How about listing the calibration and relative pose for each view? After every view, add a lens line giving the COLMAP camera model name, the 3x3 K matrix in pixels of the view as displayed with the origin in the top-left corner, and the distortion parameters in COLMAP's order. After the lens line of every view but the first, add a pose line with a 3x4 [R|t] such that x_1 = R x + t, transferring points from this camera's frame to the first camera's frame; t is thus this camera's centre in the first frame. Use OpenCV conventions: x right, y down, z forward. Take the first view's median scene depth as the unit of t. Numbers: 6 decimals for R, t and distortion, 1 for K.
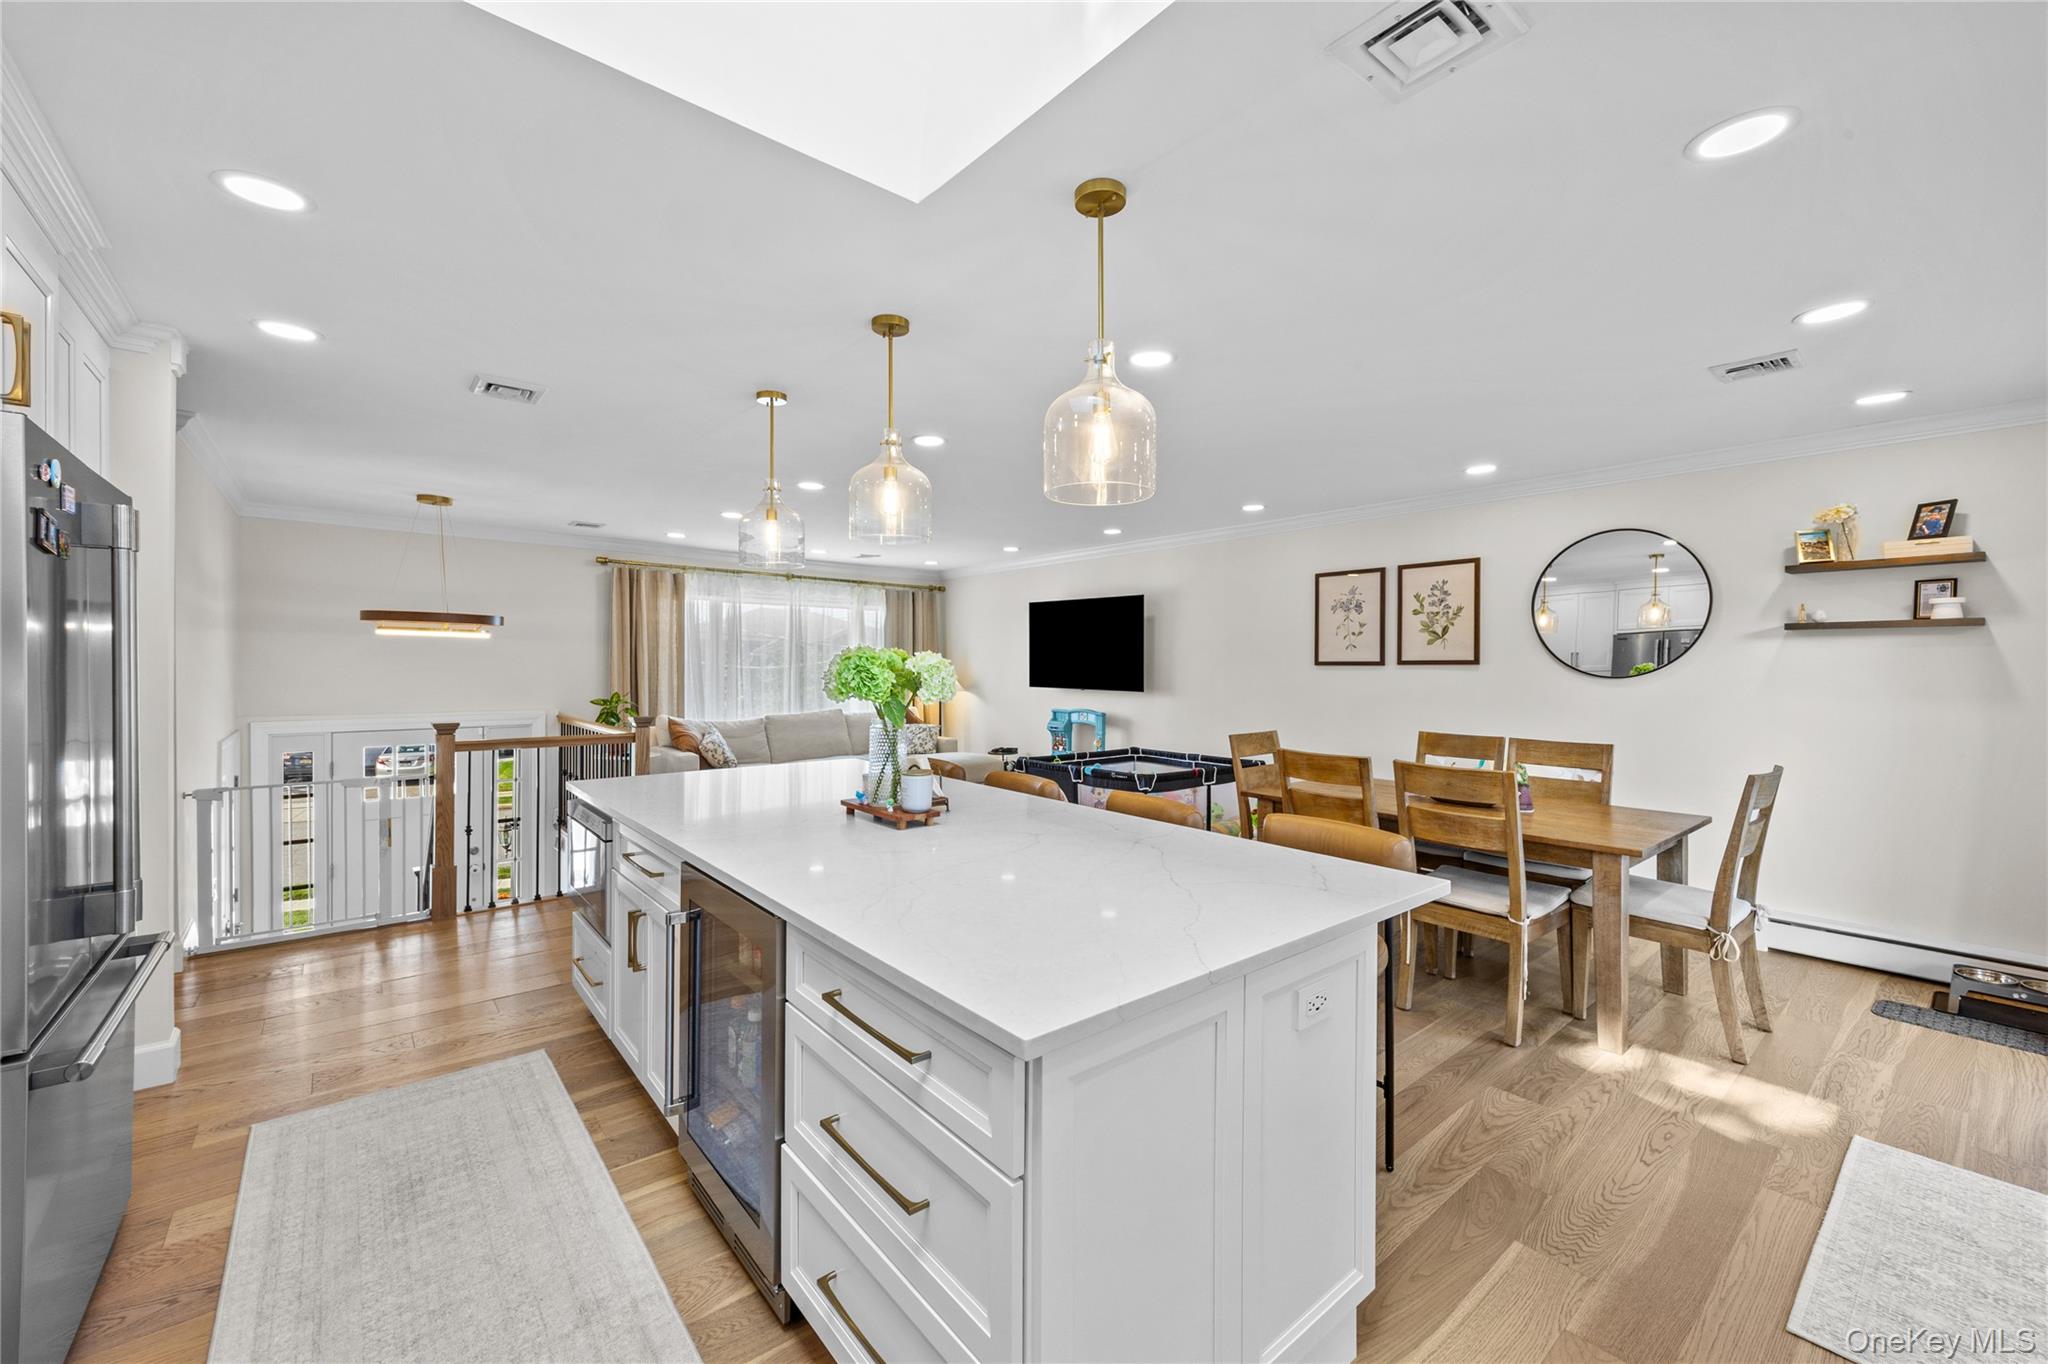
lens RADIAL K [[827.7, 0, 1031.9], [0, 827.7, 686.7], [0, 0, 1]] dist [0.003190, -0.000110]
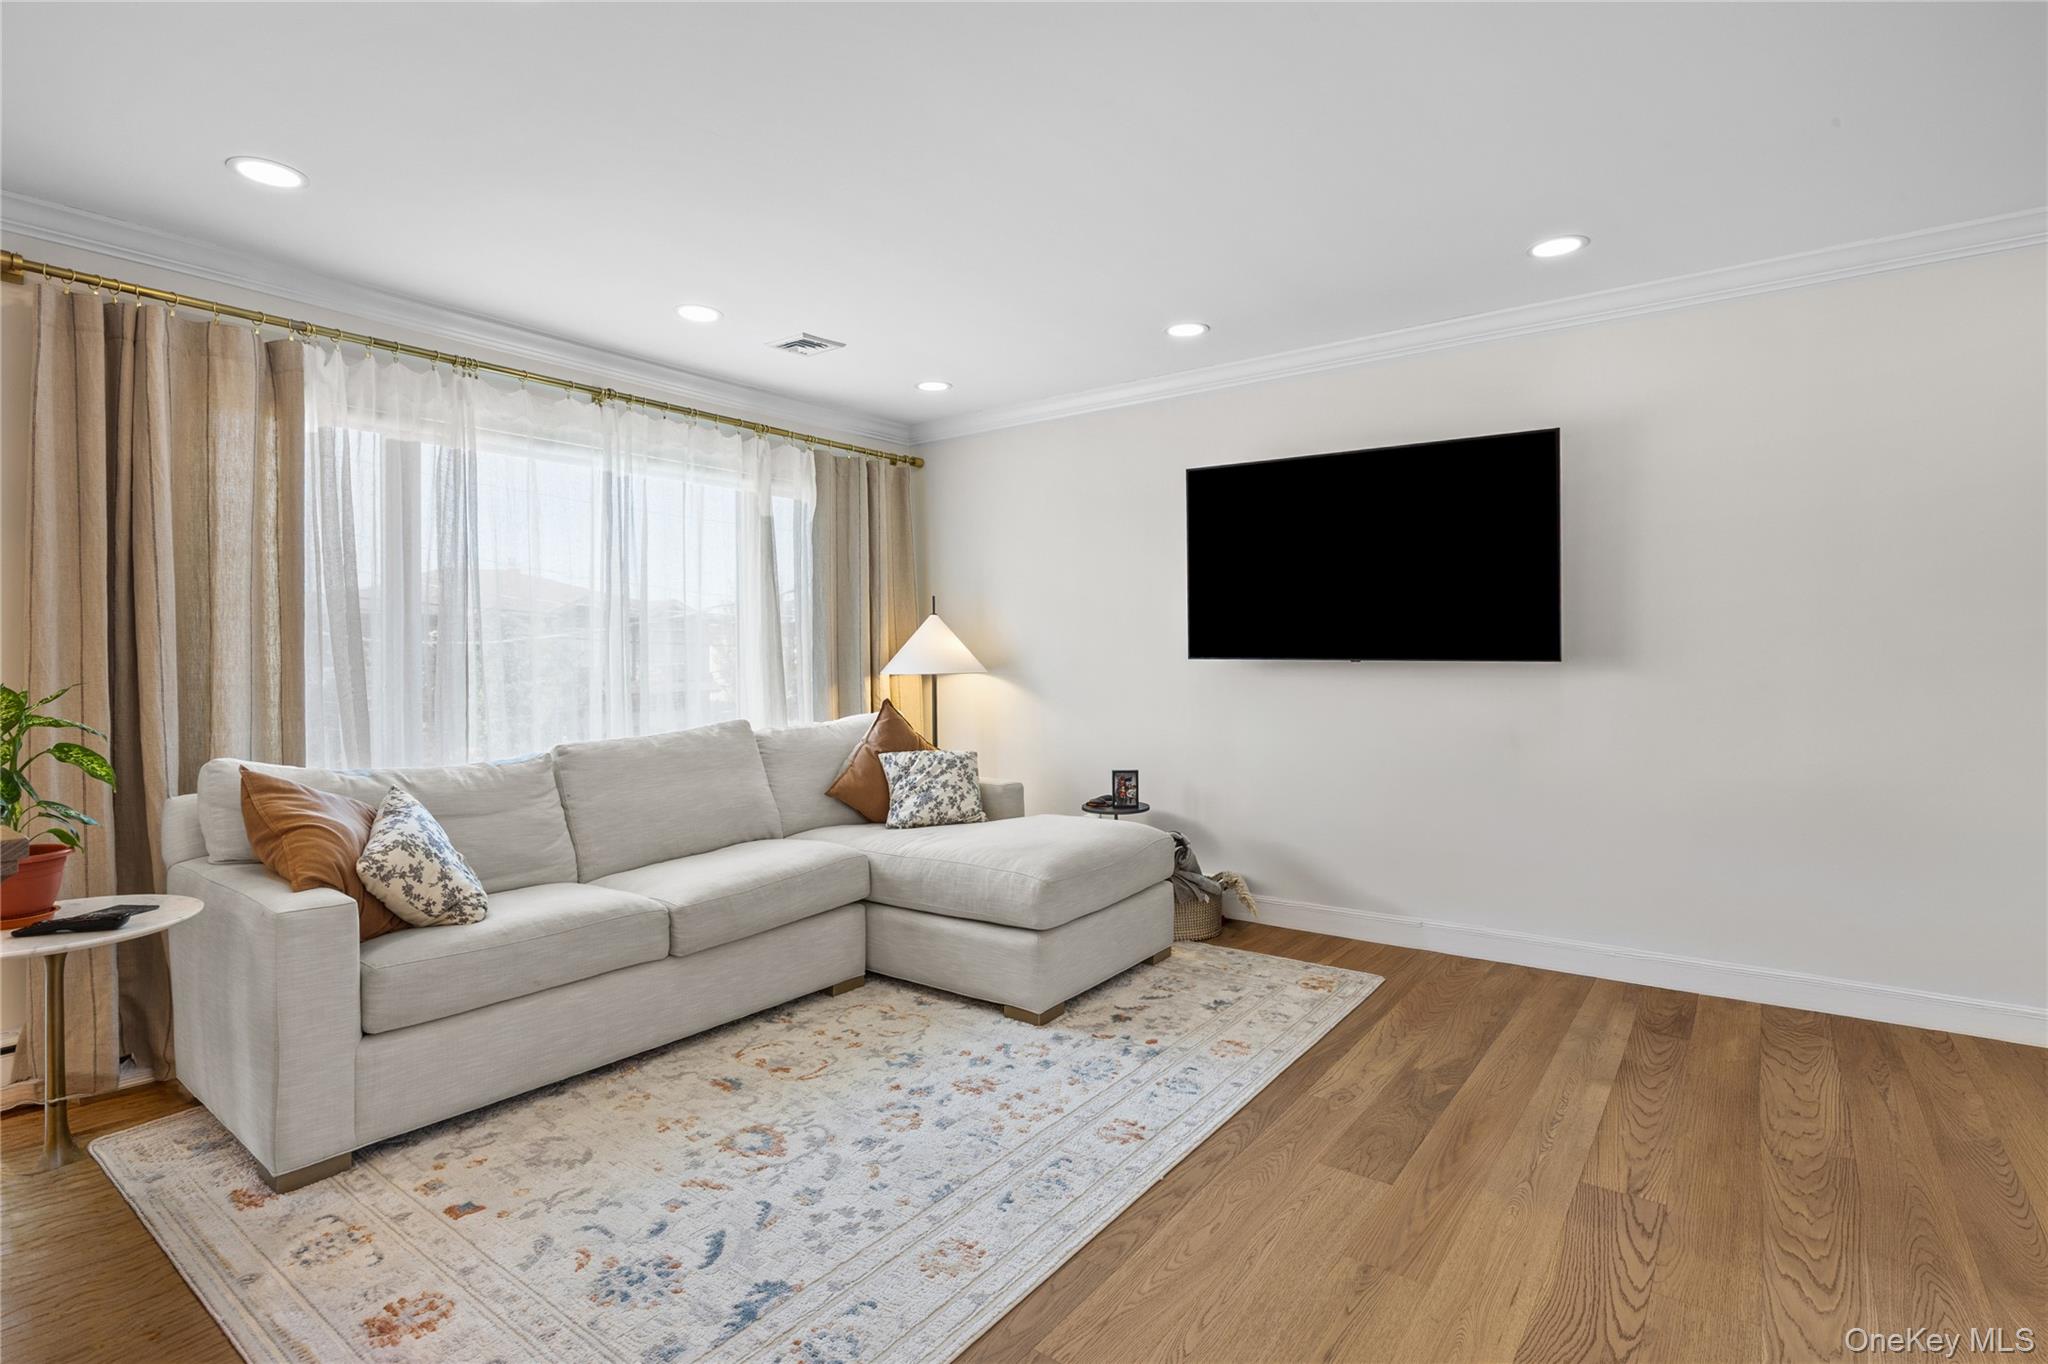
lens RADIAL K [[971.7, 0, 1017.1], [0, 971.7, 661.7], [0, 0, 1]] dist [-0.000096, 0.000292]
pose [[0.975567, -0.013070, 0.219314, -0.214326], [0.015561, 0.999833, -0.009633, 0.005005], [-0.219151, 0.012810, 0.975607, 0.529080]]
